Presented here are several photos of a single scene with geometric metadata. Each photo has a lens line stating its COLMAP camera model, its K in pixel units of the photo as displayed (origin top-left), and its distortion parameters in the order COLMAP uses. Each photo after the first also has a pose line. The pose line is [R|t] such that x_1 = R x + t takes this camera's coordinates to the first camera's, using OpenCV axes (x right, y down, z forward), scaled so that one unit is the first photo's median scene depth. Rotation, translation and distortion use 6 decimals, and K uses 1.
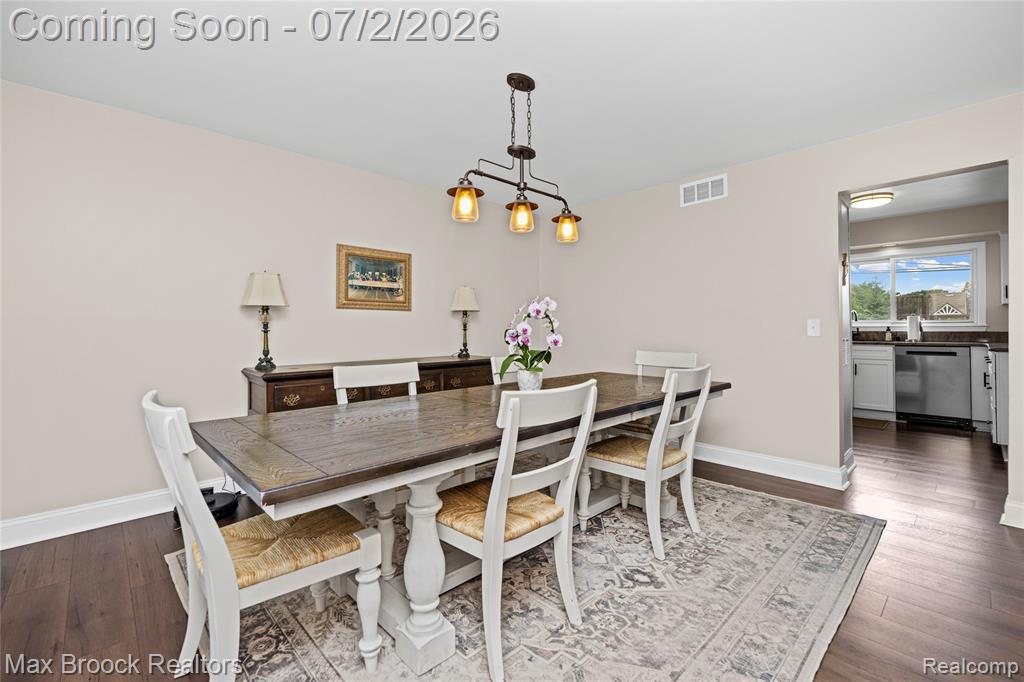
lens RADIAL K [[467.0, 0, 512.0], [0, 467.0, 334.1], [0, 0, 1]] dist [0.022582, 0.000093]
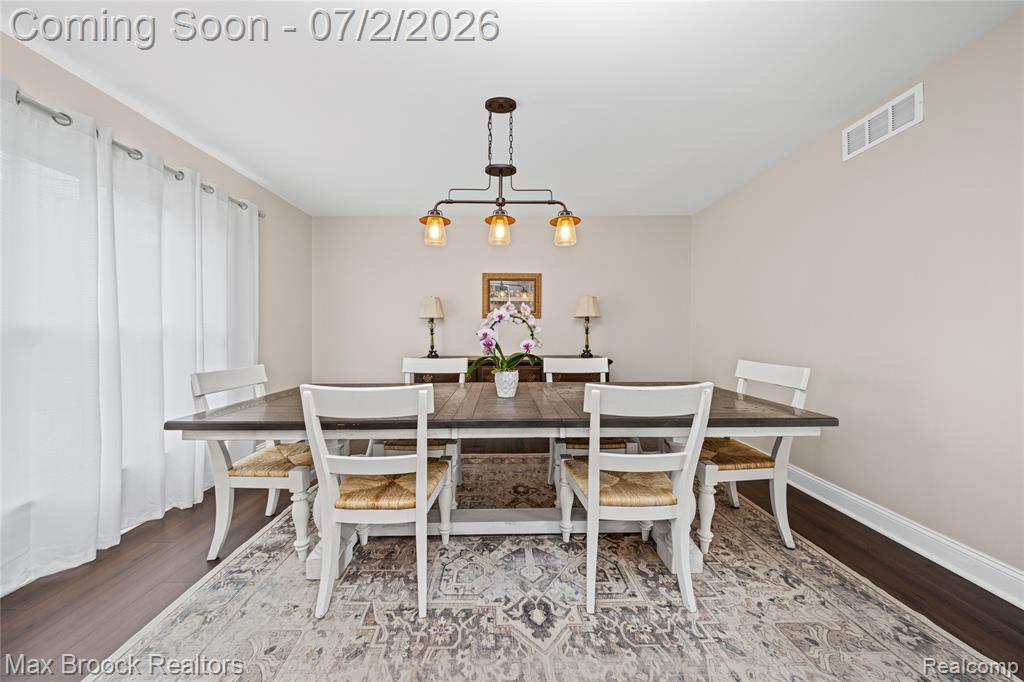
lens RADIAL K [[341.2, 0, 507.8], [0, 341.2, 339.2], [0, 0, 1]] dist [-0.004107, 0.000239]
pose [[0.708391, 0.014937, -0.705663, 0.590167], [-0.007790, 0.999881, 0.013345, -0.007249], [0.705778, -0.003956, 0.708422, 0.444966]]
